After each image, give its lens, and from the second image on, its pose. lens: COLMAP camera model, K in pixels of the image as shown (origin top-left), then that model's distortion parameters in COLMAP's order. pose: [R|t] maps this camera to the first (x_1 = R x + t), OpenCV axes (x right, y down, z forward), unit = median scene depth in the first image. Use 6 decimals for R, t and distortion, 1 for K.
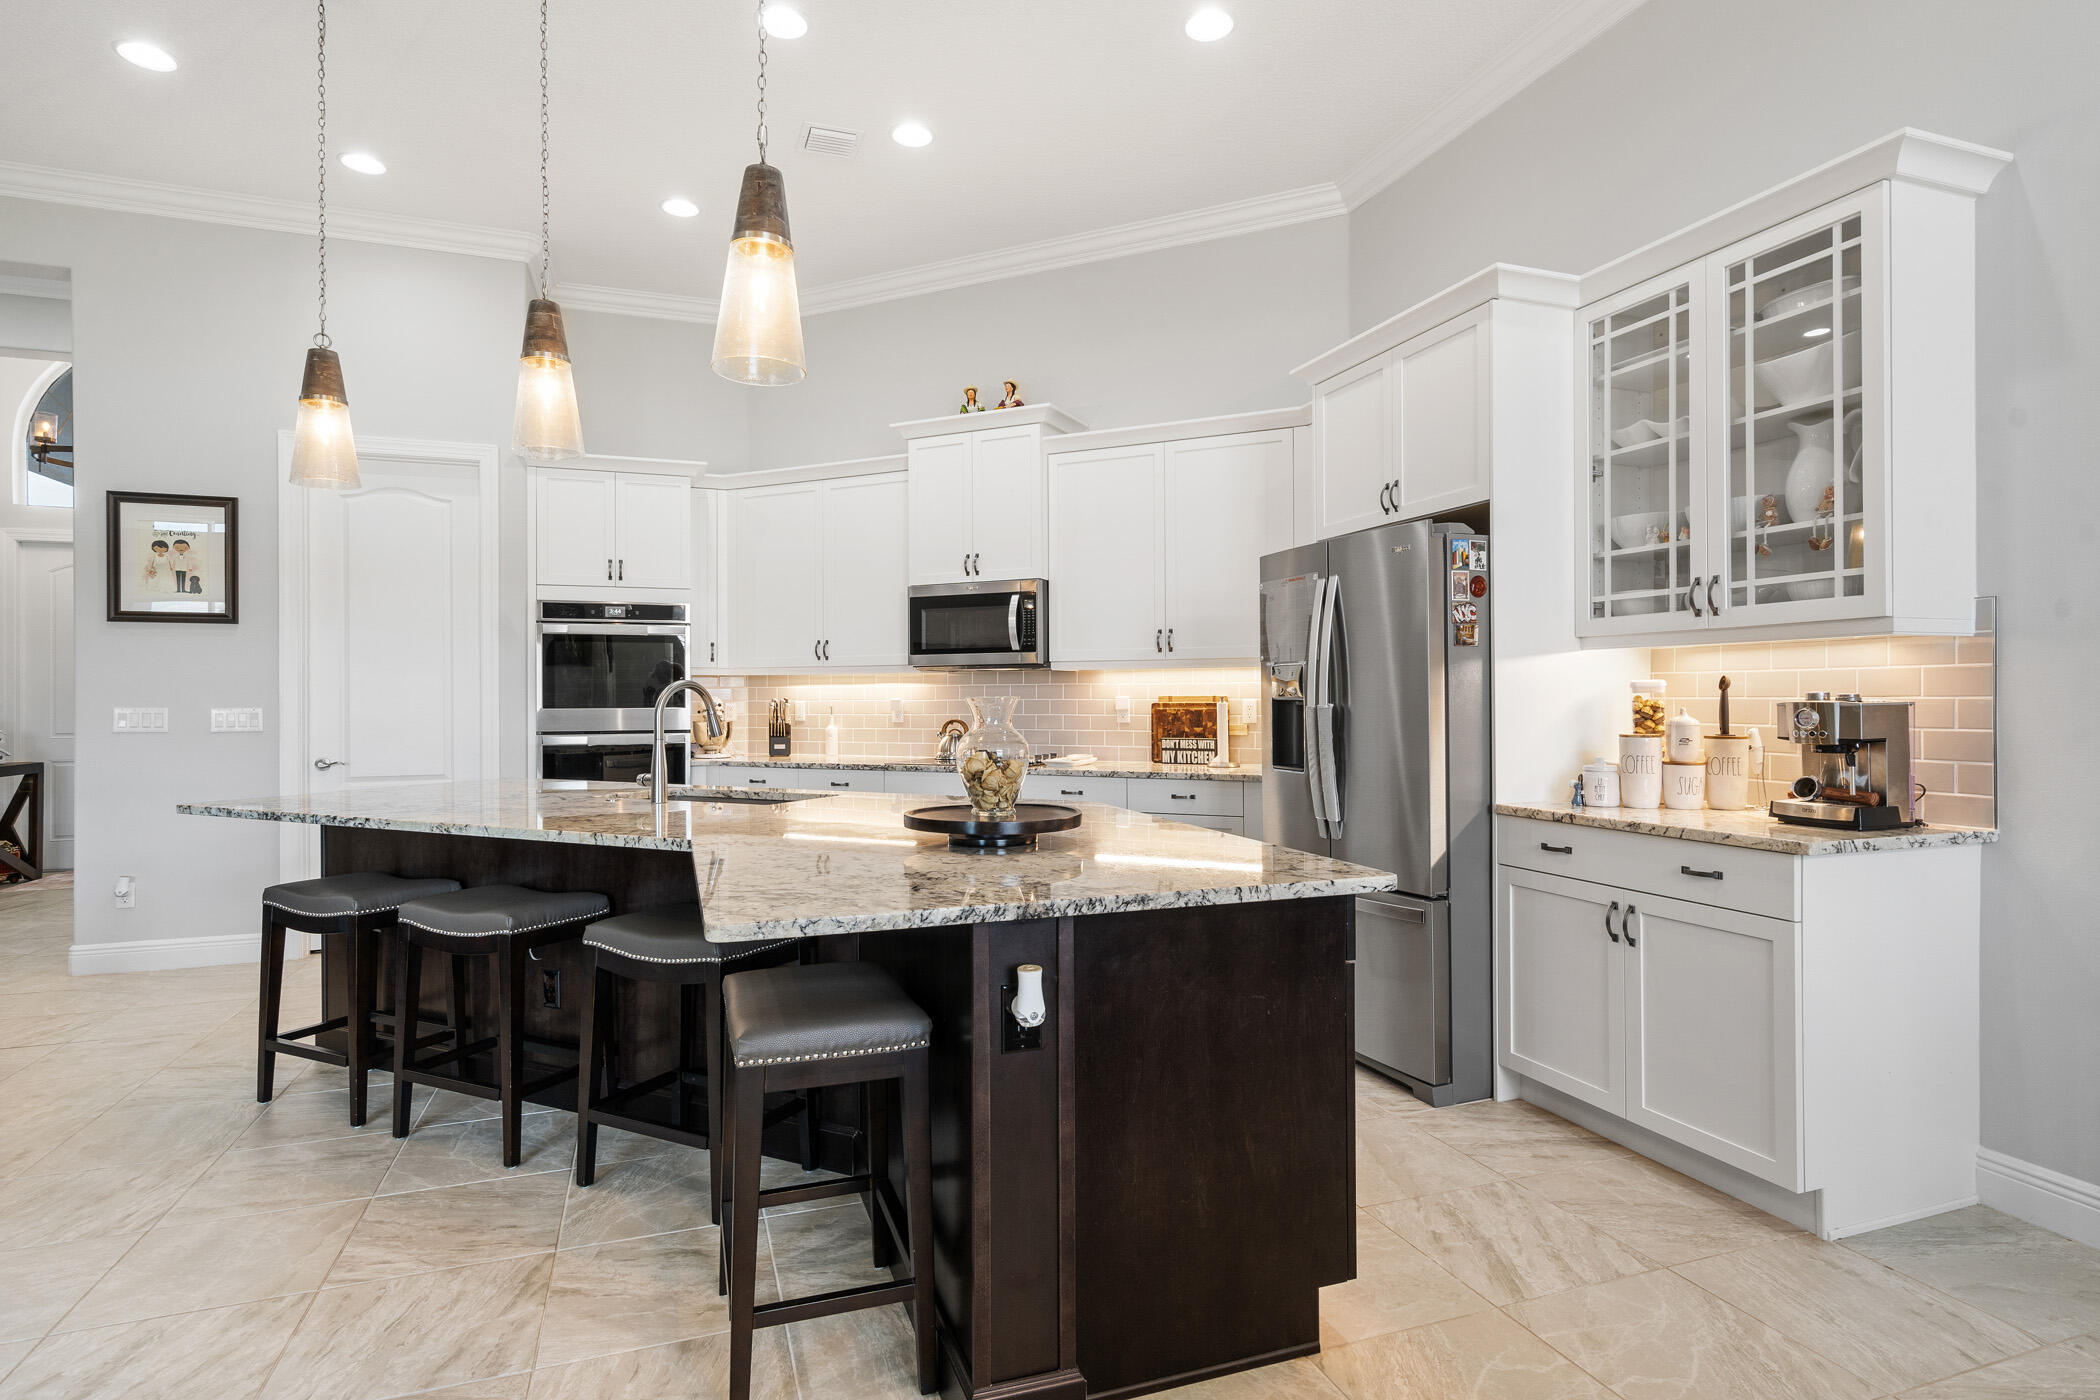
lens RADIAL K [[1066.1, 0, 1048.7], [0, 1066.1, 695.6], [0, 0, 1]] dist [-0.005787, 0.001136]
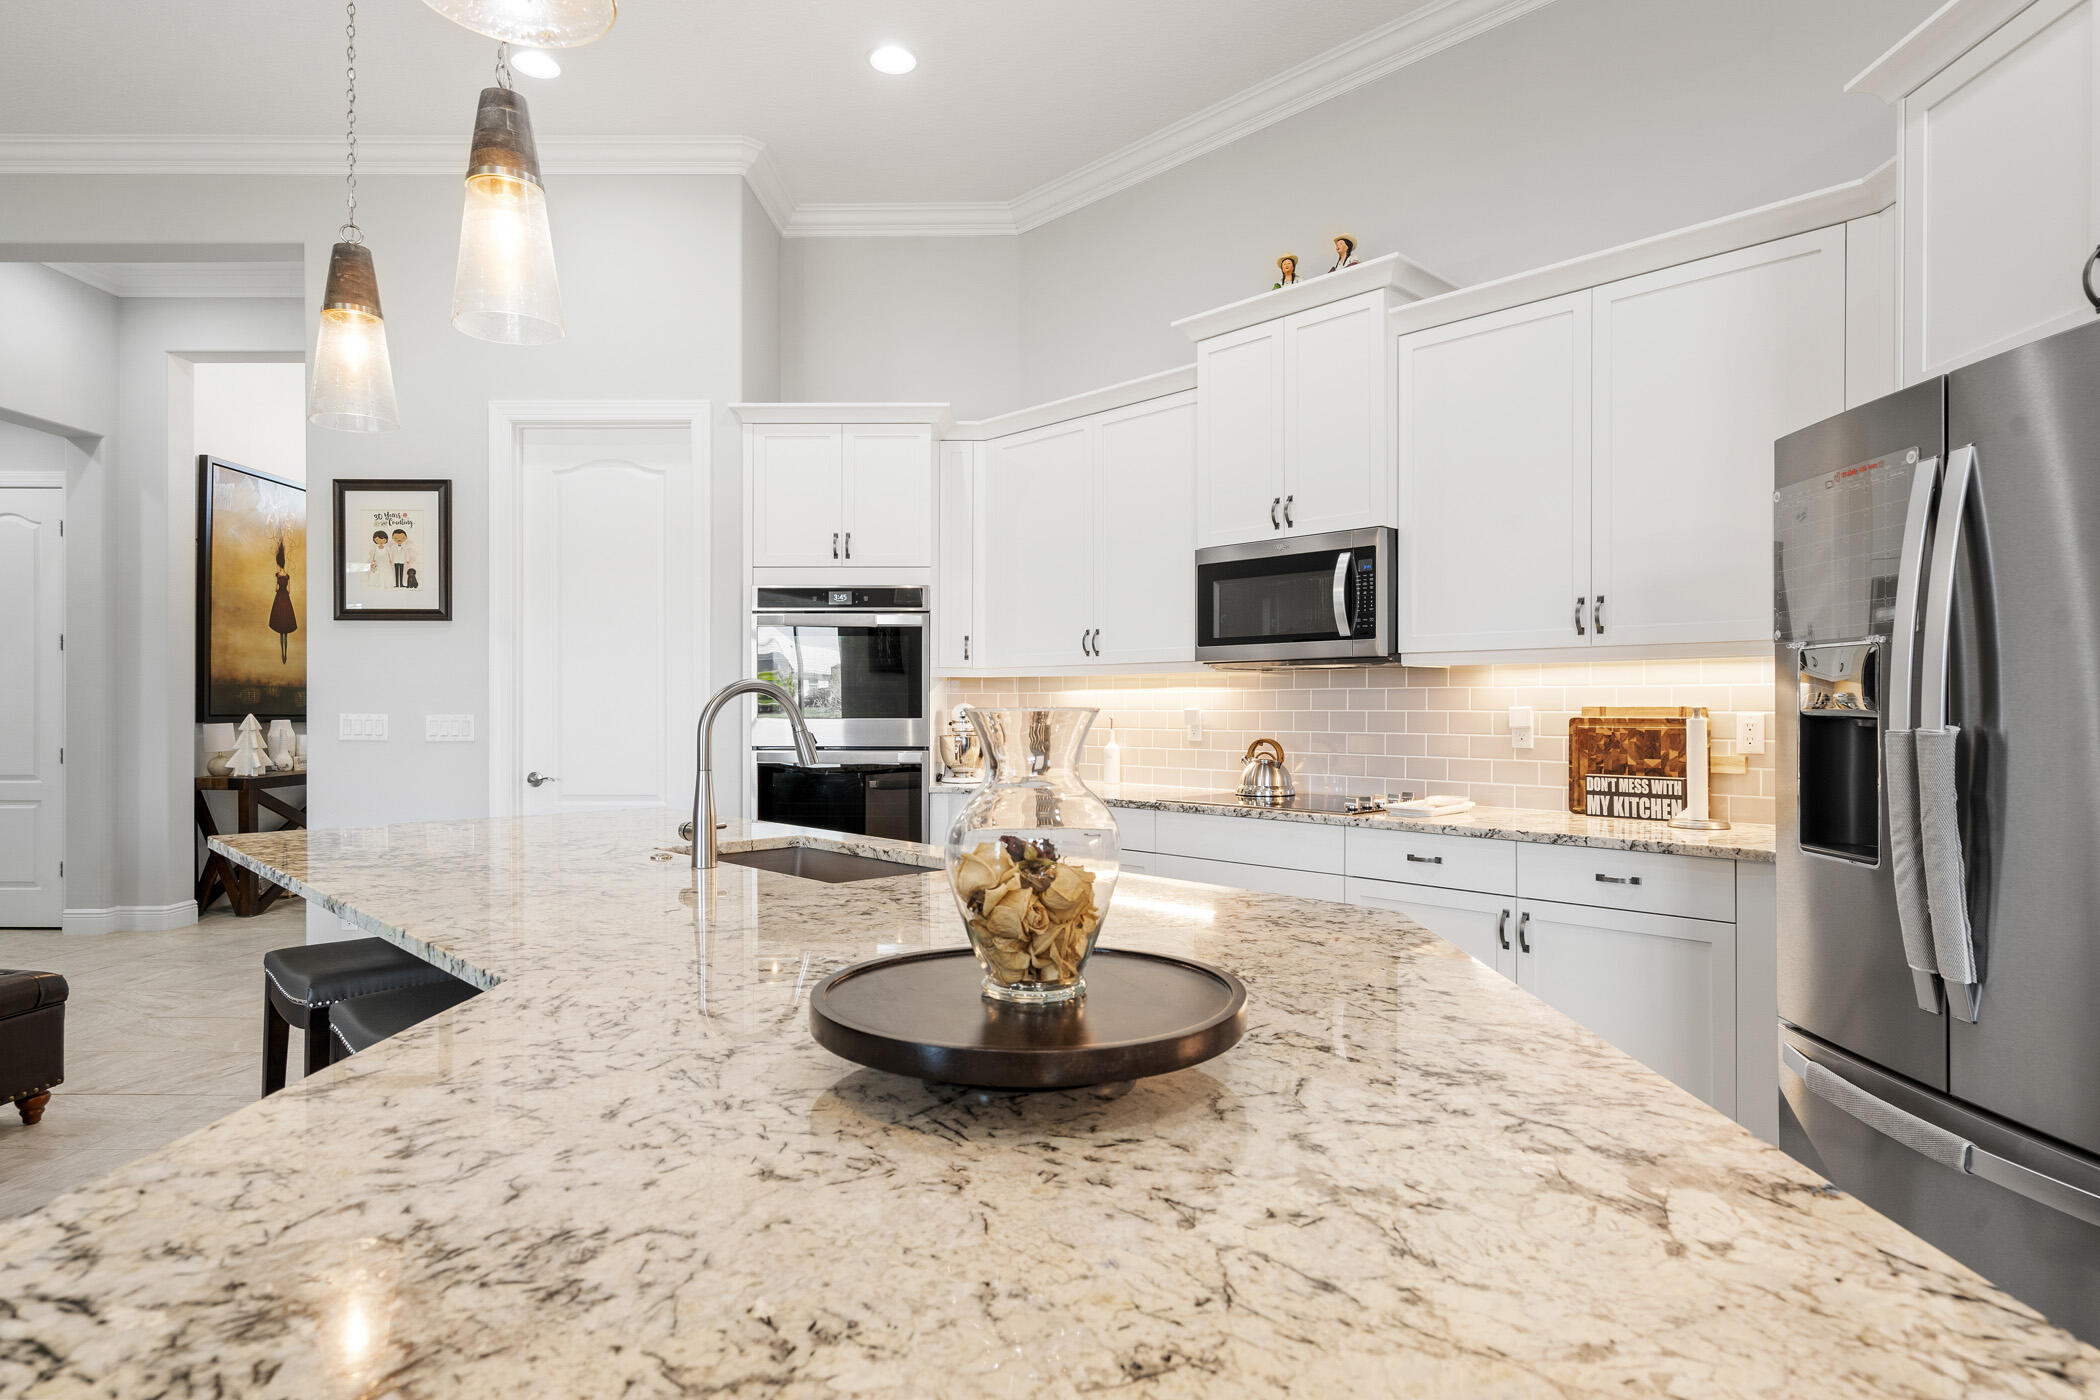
lens RADIAL K [[1147.2, 0, 1052.9], [0, 1147.2, 708.9], [0, 0, 1]] dist [0.005586, 0.001078]
pose [[0.935776, 0.005853, -0.352545, 0.052933], [-0.004360, 0.999978, 0.005029, -0.000287], [0.352567, -0.003169, 0.935781, 0.275431]]
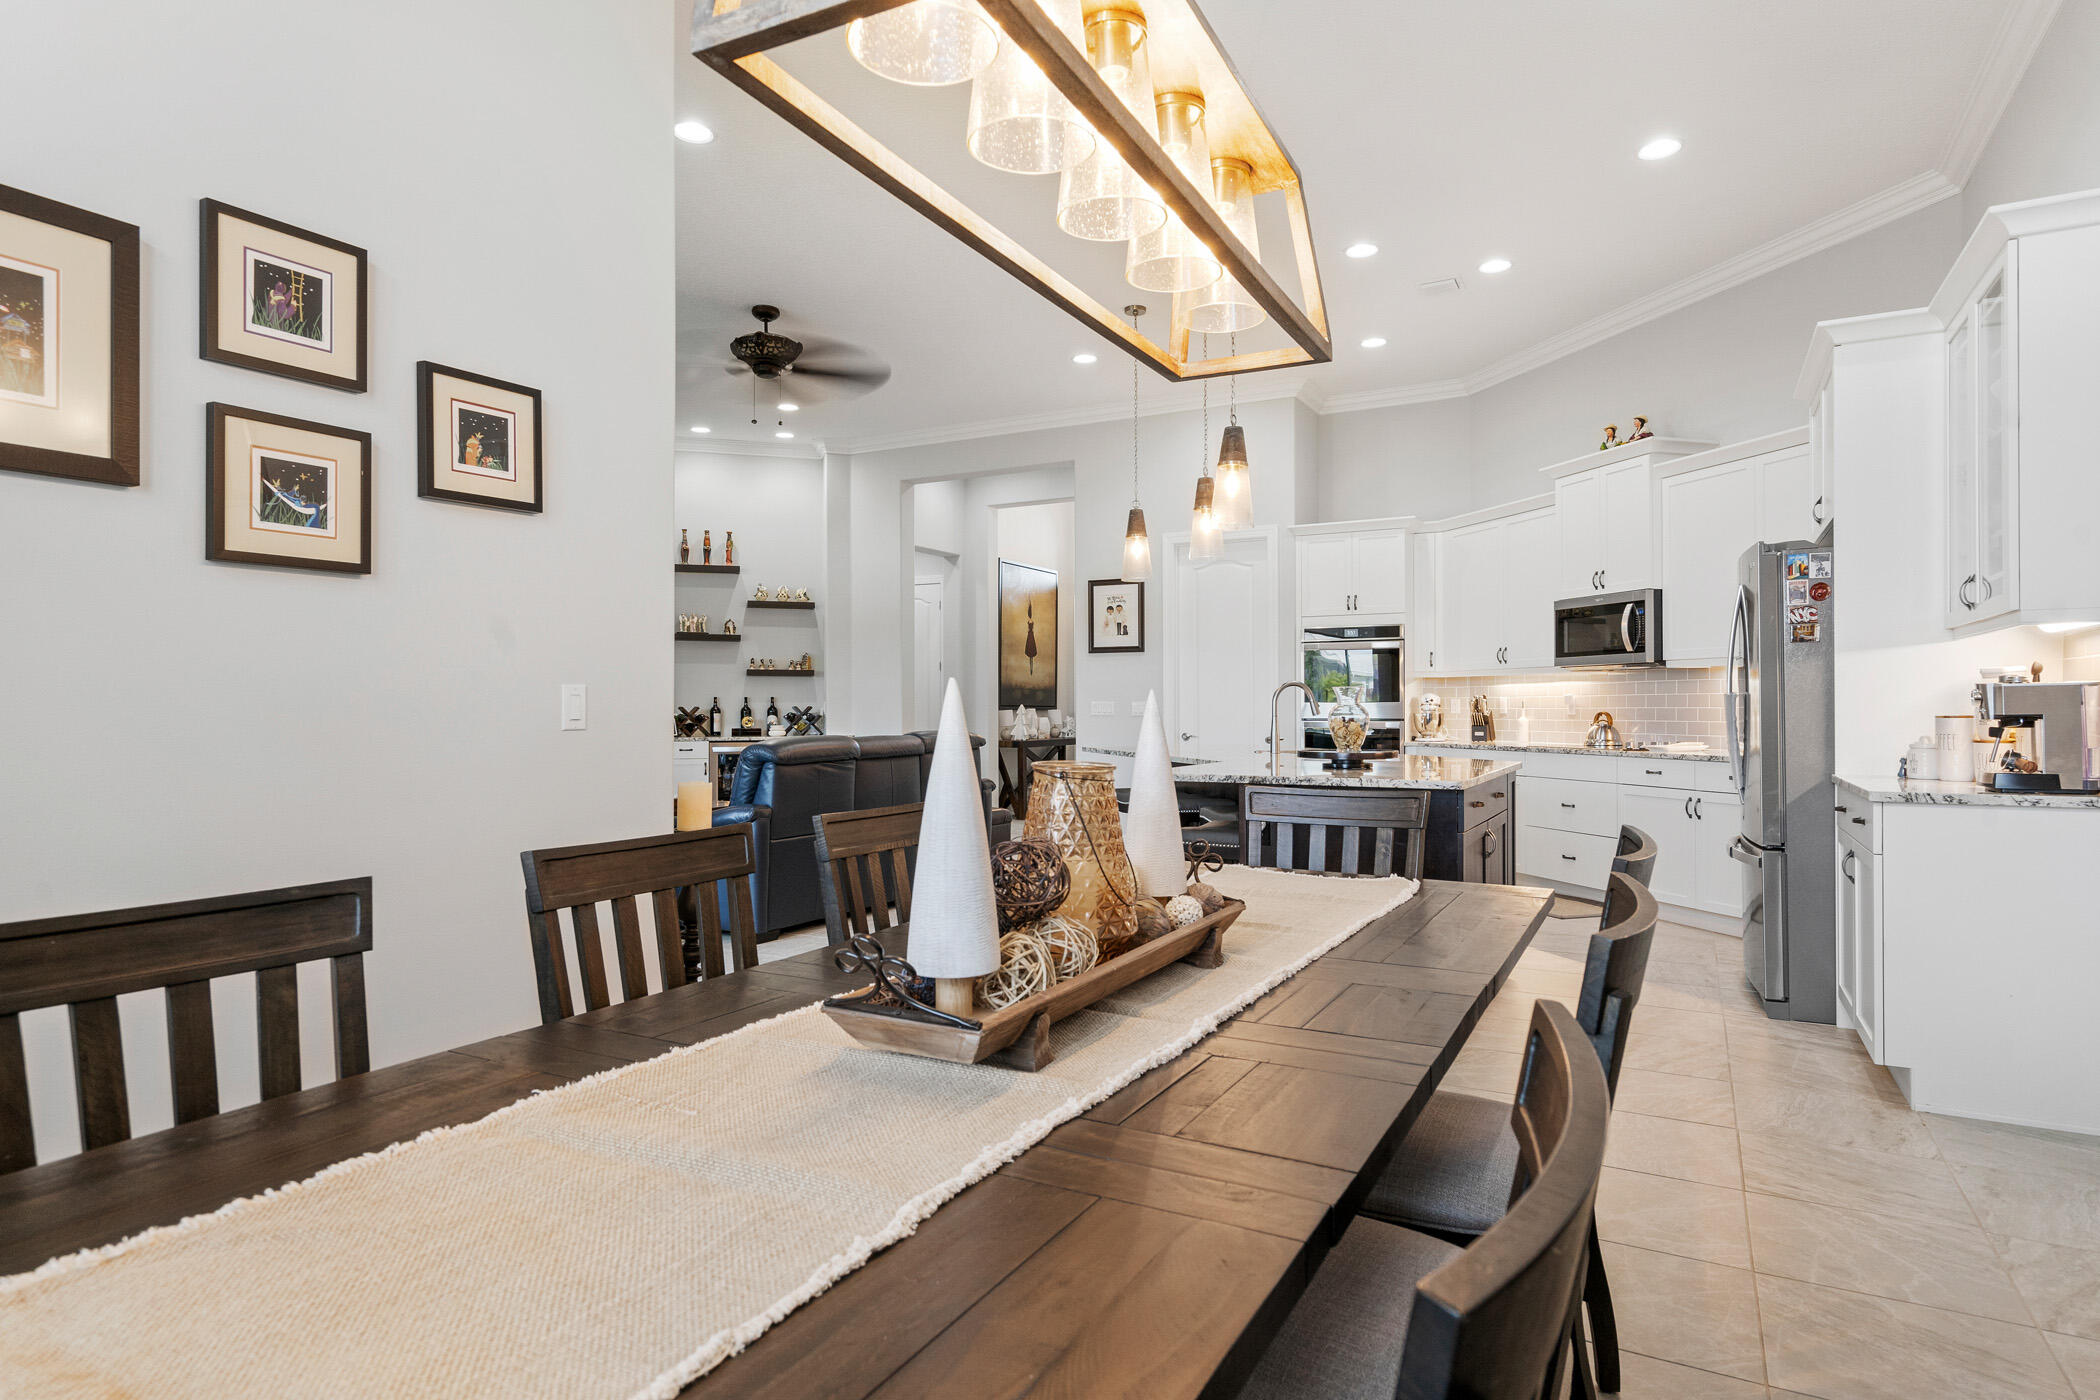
lens RADIAL K [[1147.2, 0, 1058.3], [0, 1147.2, 703.8], [0, 0, 1]] dist [0.005586, 0.001078]
pose [[0.664734, -0.000597, -0.747080, 0.510414], [0.002242, 0.999997, 0.001196, 0.012485], [0.747077, -0.002470, 0.664733, -0.314983]]
